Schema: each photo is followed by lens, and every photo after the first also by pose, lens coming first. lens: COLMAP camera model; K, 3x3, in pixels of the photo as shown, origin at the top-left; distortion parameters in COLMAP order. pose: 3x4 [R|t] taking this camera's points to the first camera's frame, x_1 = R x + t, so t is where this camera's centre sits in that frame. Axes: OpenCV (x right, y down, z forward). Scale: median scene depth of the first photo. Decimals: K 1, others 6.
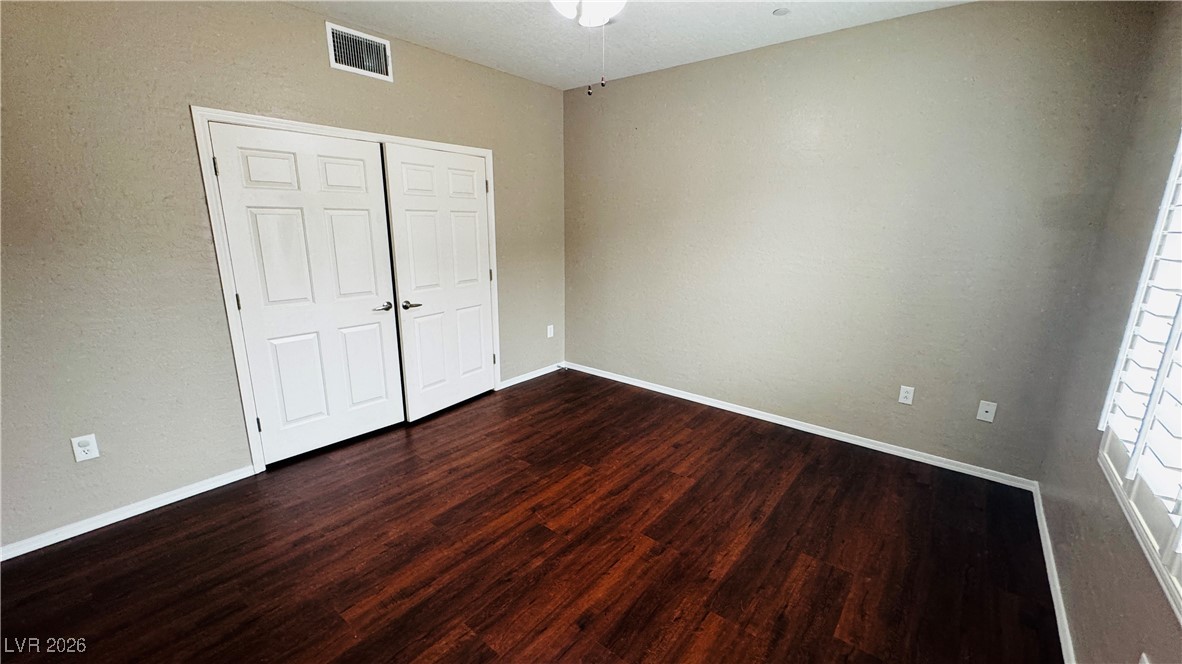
lens RADIAL K [[467.8, 0, 594.7], [0, 467.8, 331.5], [0, 0, 1]] dist [-0.000998, 0.000034]
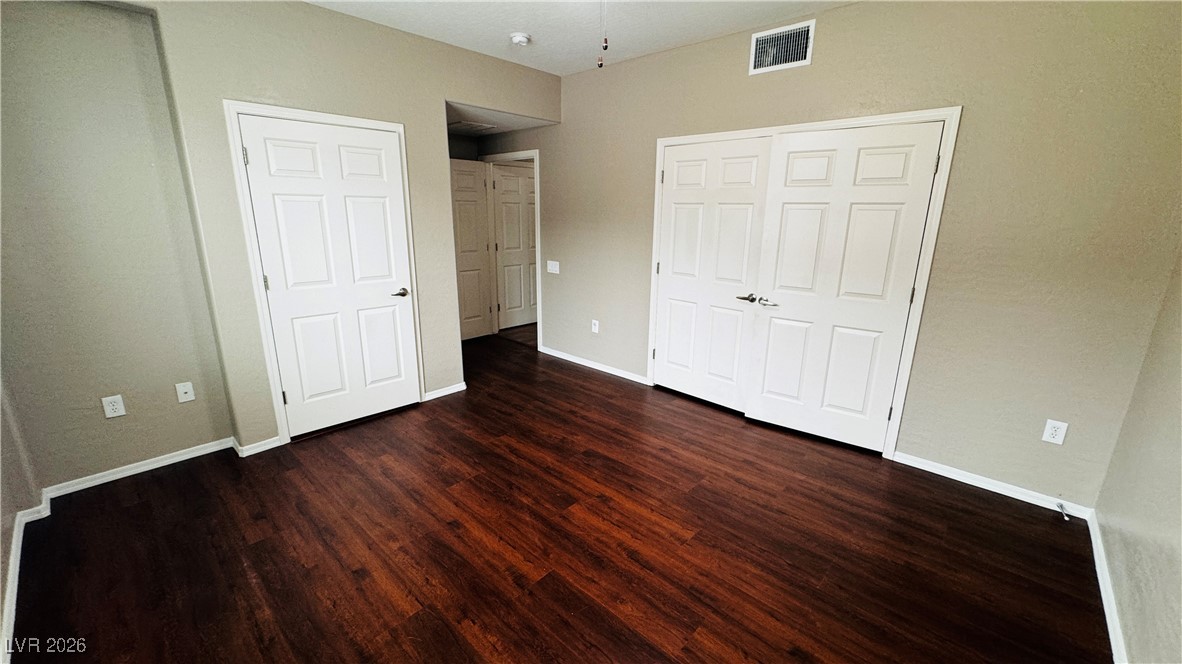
lens RADIAL K [[467.8, 0, 598.0], [0, 467.8, 335.5], [0, 0, 1]] dist [-0.000998, 0.000034]
pose [[-0.050685, 0.254448, -0.965757, 0.692560], [-0.242293, 0.934978, 0.259055, -0.192028], [0.968878, 0.247126, 0.014262, 0.801661]]
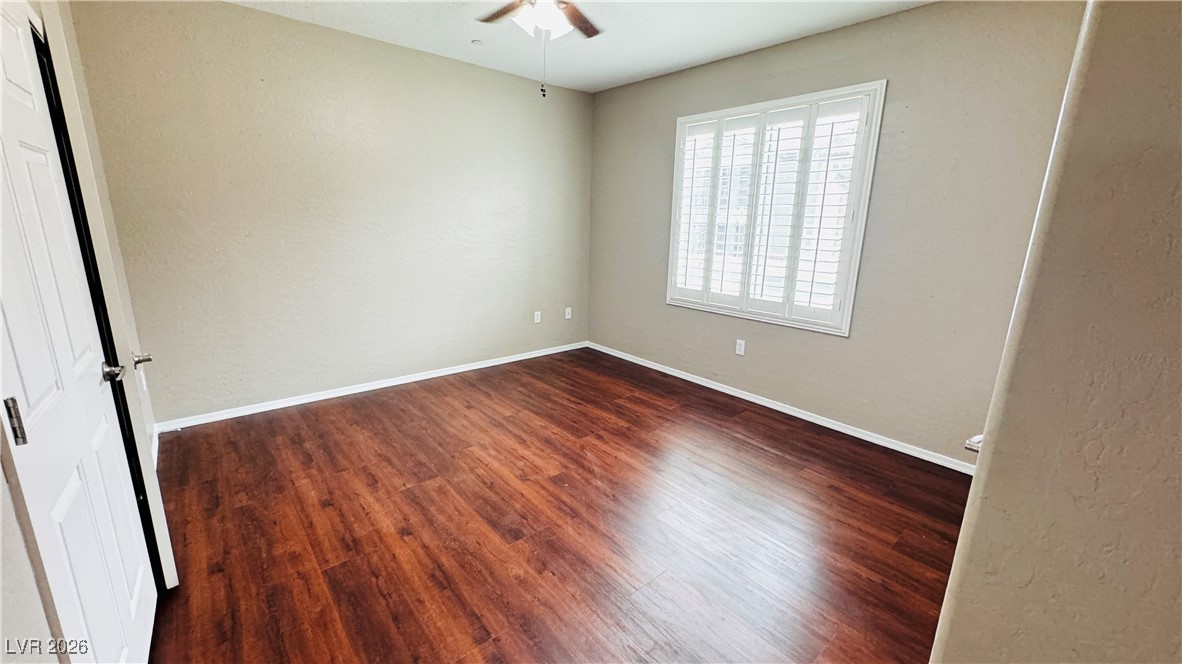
lens RADIAL K [[467.8, 0, 587.7], [0, 467.8, 328.4], [0, 0, 1]] dist [-0.000998, 0.000034]
pose [[0.192496, -0.227648, 0.954527, -0.927889], [0.203624, 0.960813, 0.188084, -0.104660], [-0.959939, 0.158159, 0.231308, 0.510502]]
